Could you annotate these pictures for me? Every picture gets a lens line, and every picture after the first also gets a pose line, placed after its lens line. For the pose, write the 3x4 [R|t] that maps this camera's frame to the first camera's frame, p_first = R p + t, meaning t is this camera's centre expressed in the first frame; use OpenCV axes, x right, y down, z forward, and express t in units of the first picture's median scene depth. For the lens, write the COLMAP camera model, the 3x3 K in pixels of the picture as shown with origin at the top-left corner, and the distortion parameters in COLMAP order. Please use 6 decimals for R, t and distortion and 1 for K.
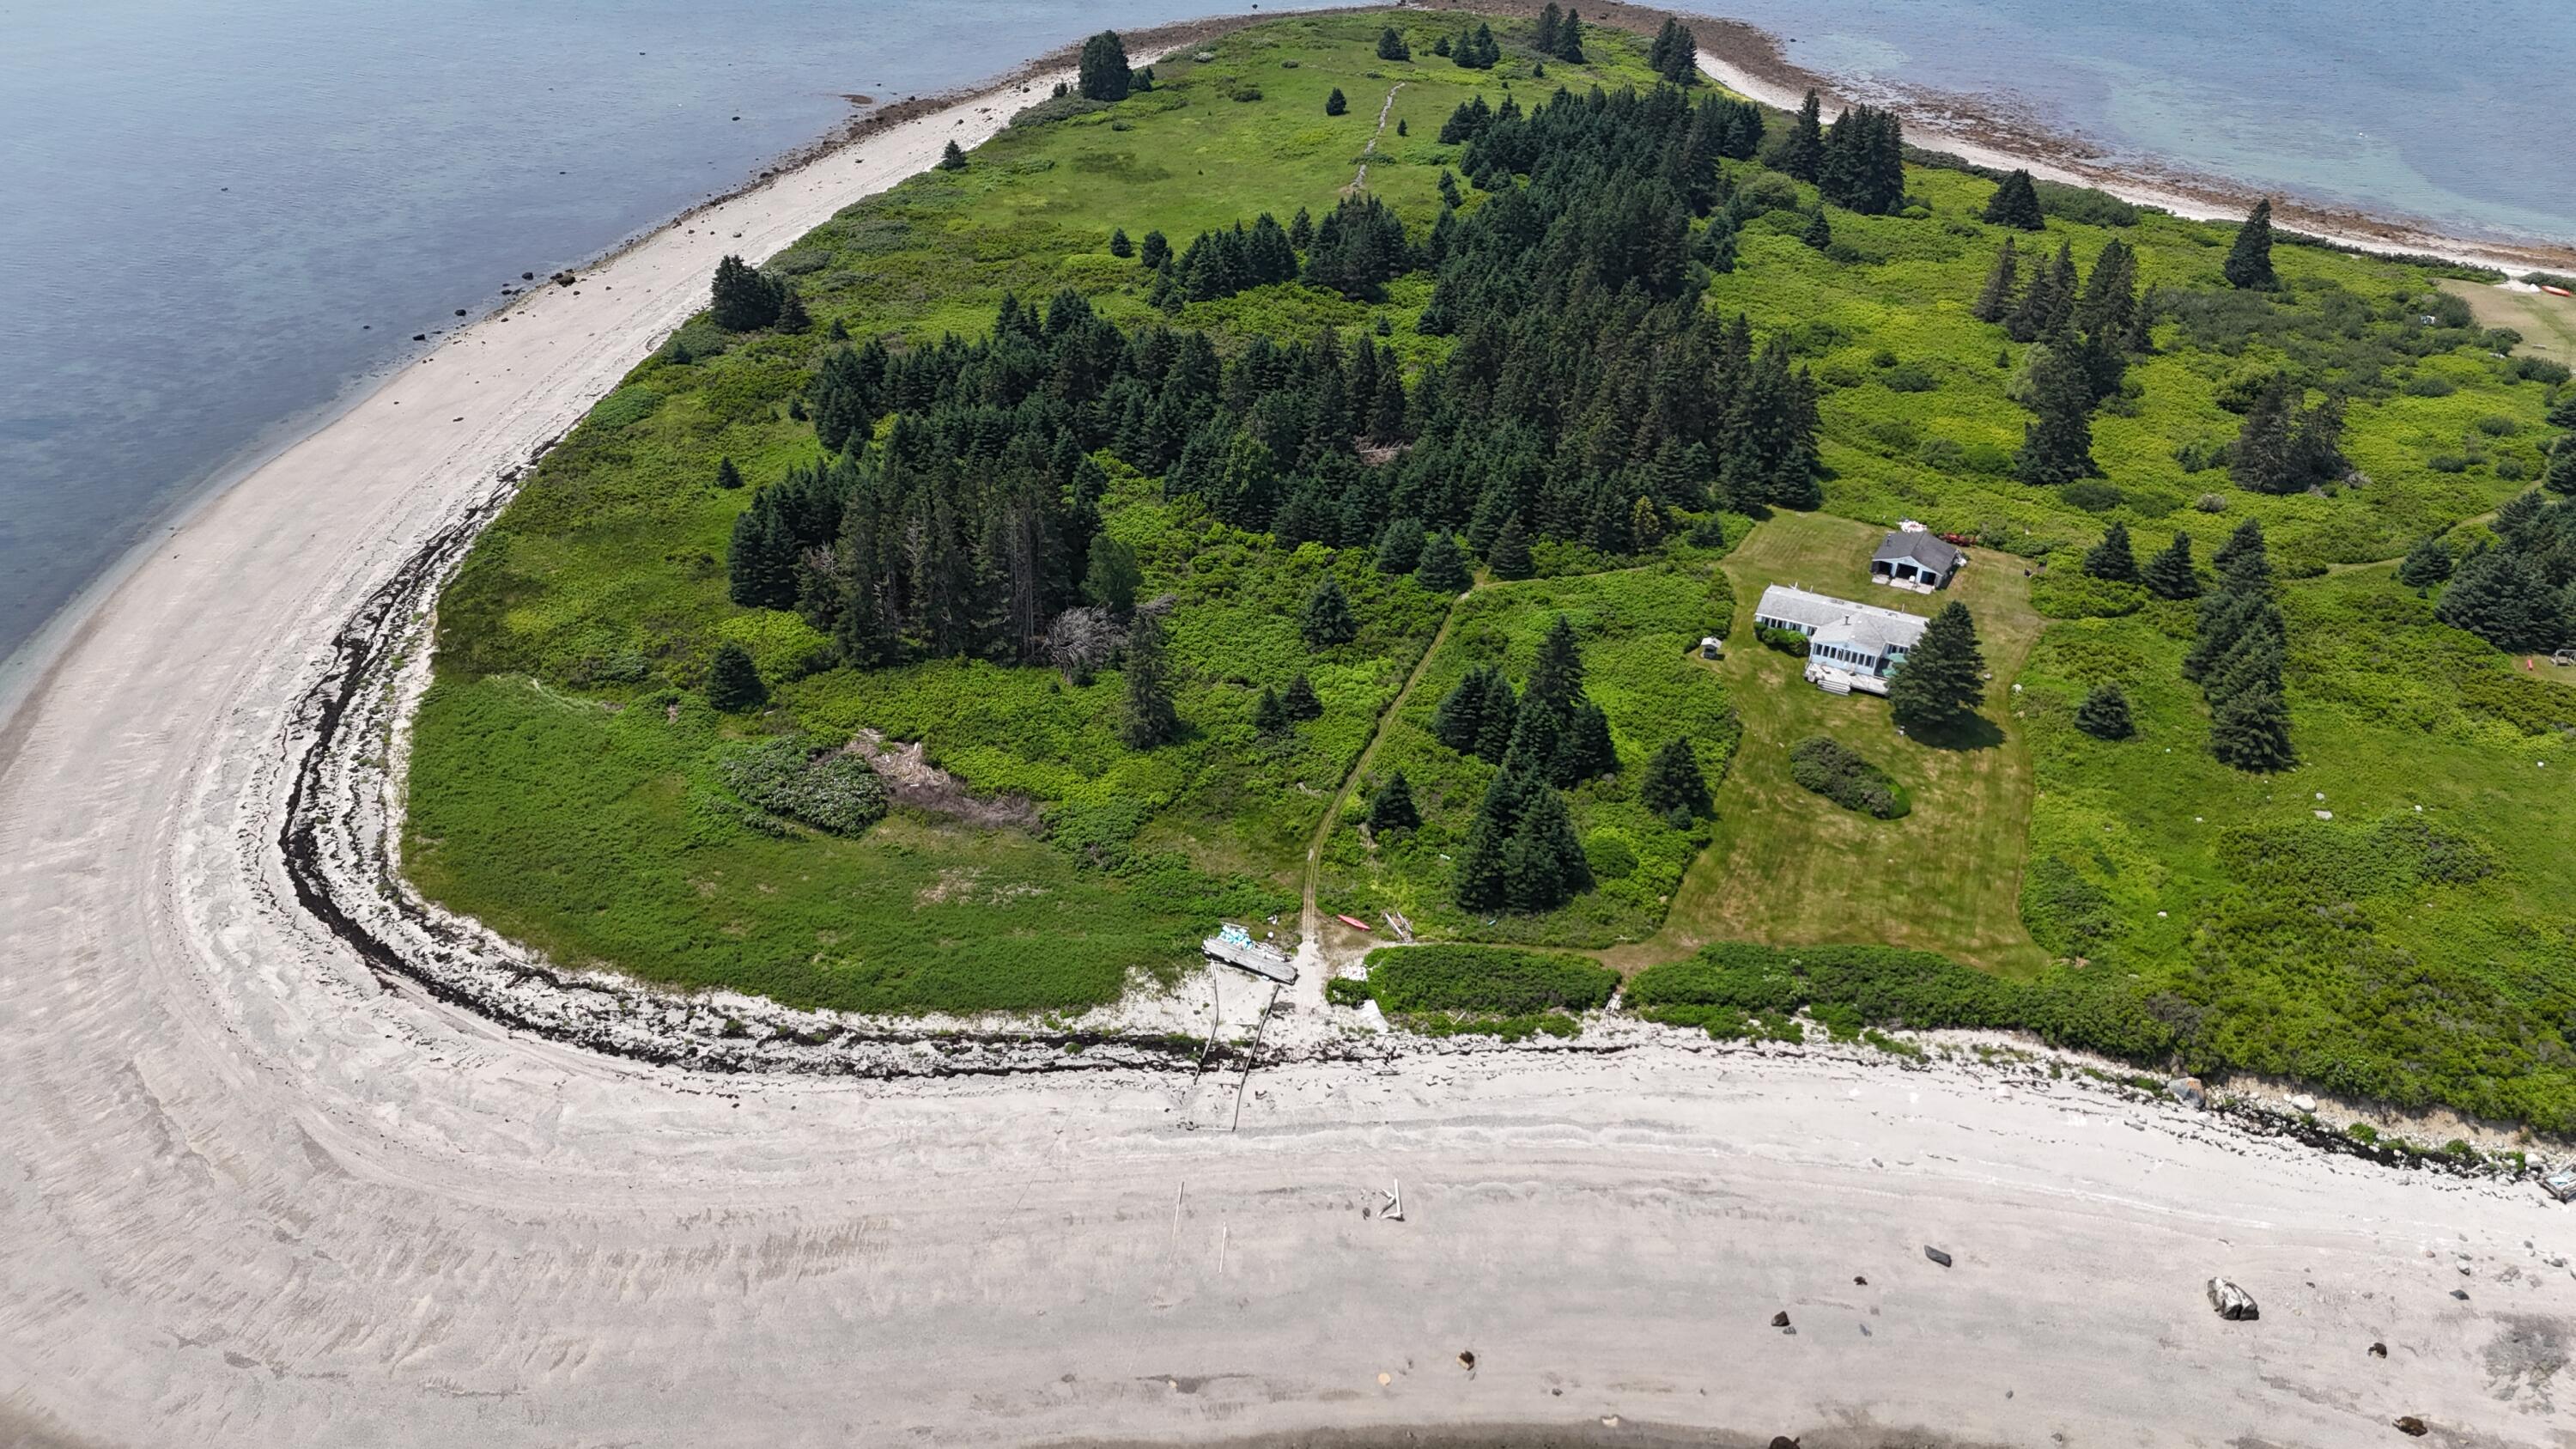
lens RADIAL K [[1897.3, 0, 1307.2], [0, 1897.3, 723.7], [0, 0, 1]] dist [0.086542, -0.091218]
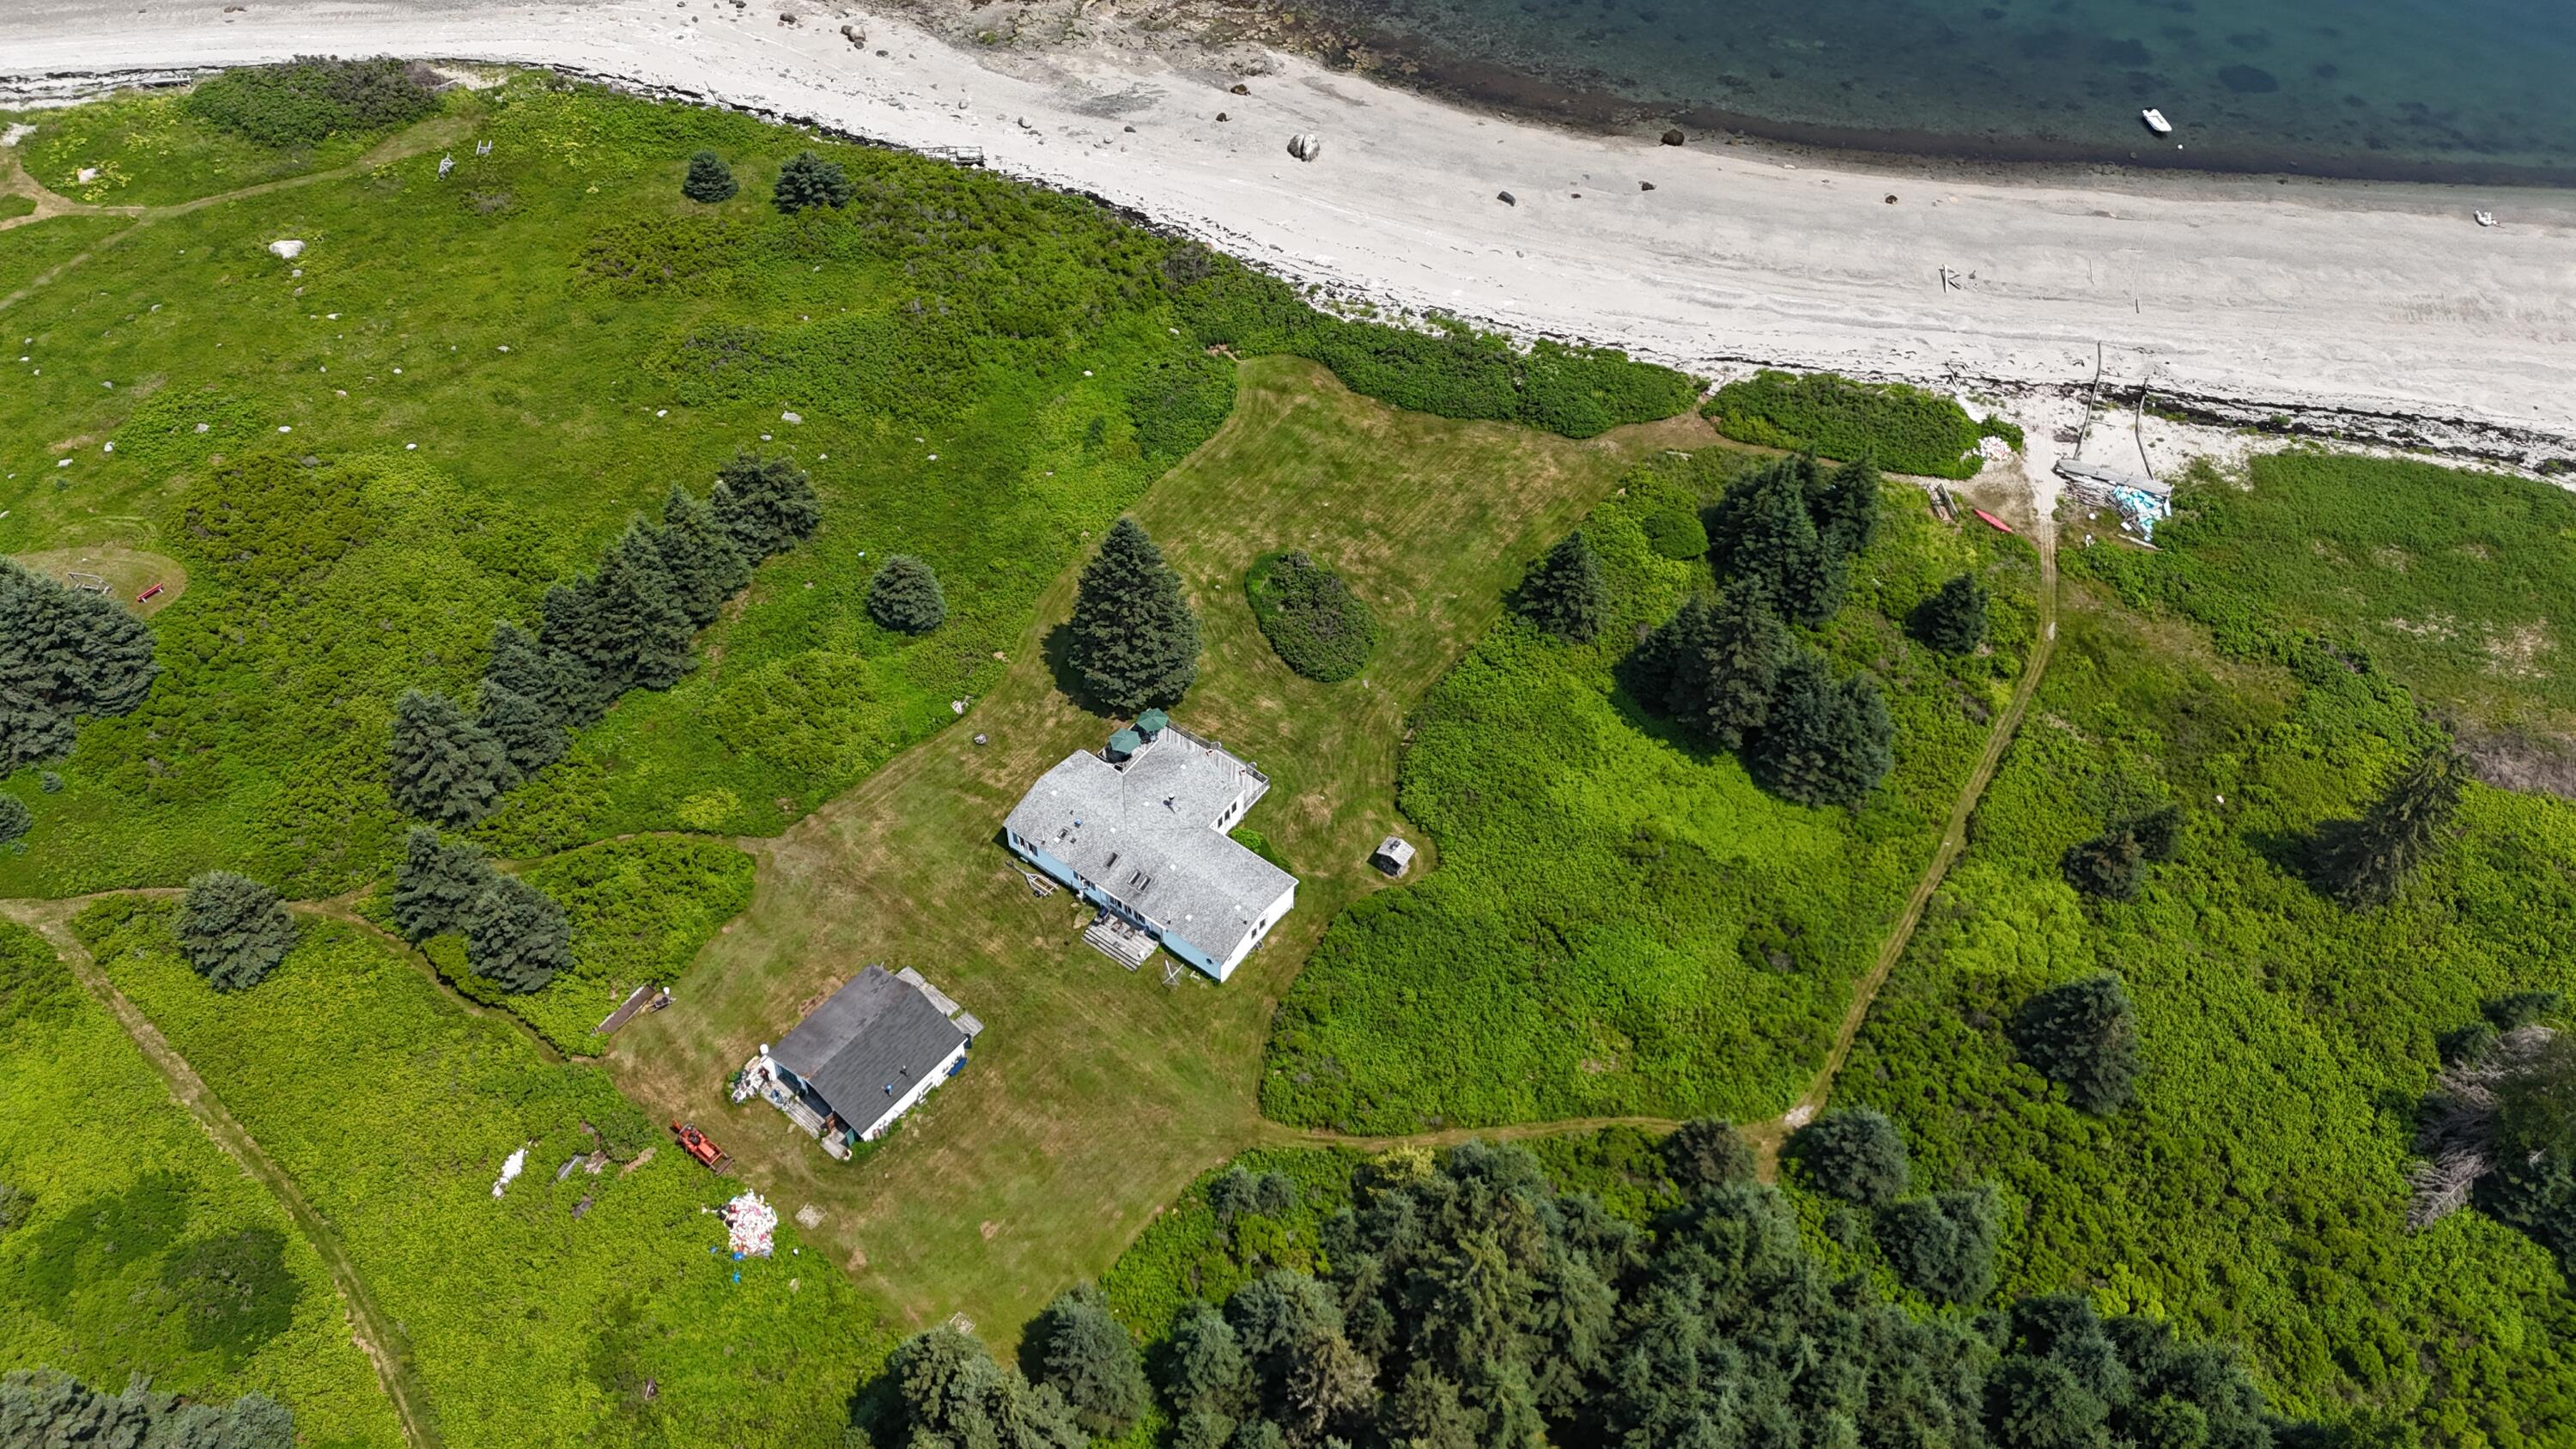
lens RADIAL K [[1897.3, 0, 1282.2], [0, 1897.3, 742.4], [0, 0, 1]] dist [0.086542, -0.091218]
pose [[-0.979001, -0.183348, 0.089113, 0.243128], [0.060727, 0.154993, 0.986047, -0.753409], [-0.194601, 0.970753, -0.140604, 1.276341]]
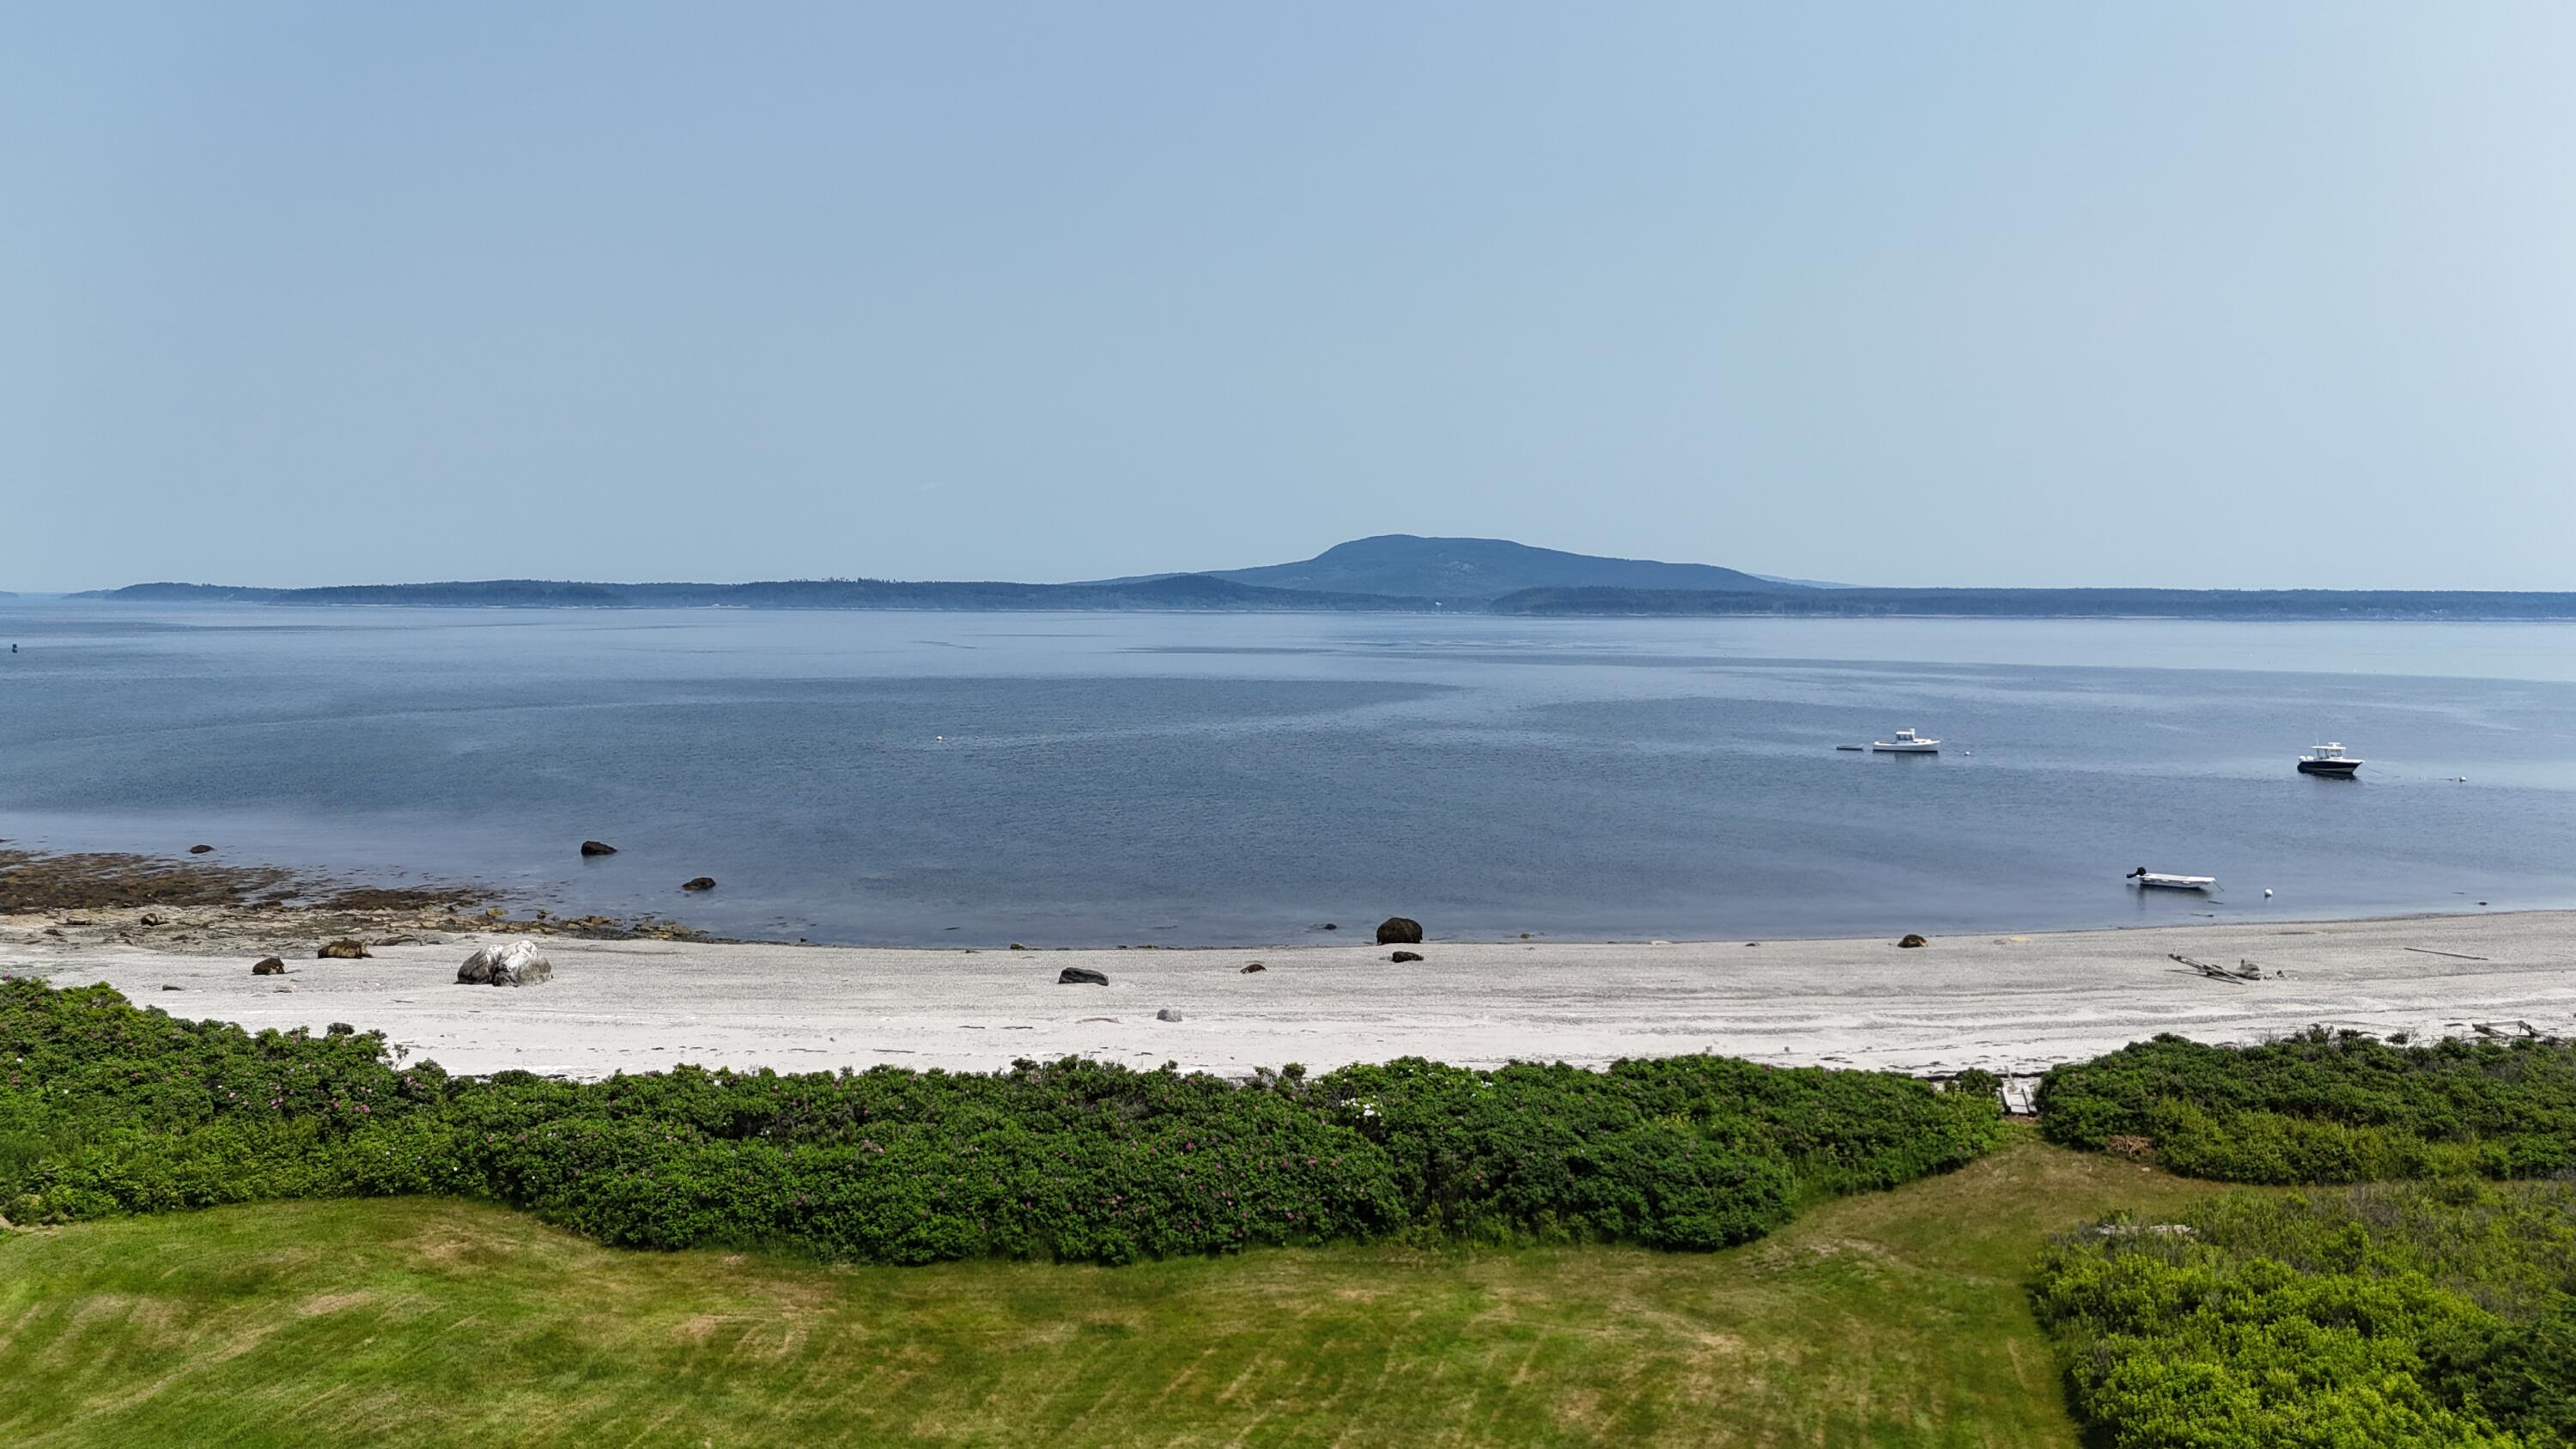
lens RADIAL K [[1897.3, 0, 1281.7], [0, 1897.3, 721.0], [0, 0, 1]] dist [0.086542, -0.091218]
pose [[-0.989925, -0.015530, -0.140736, 0.285474], [-0.093046, 0.820567, 0.563925, -0.038741], [0.106726, 0.571339, -0.813745, 1.110733]]
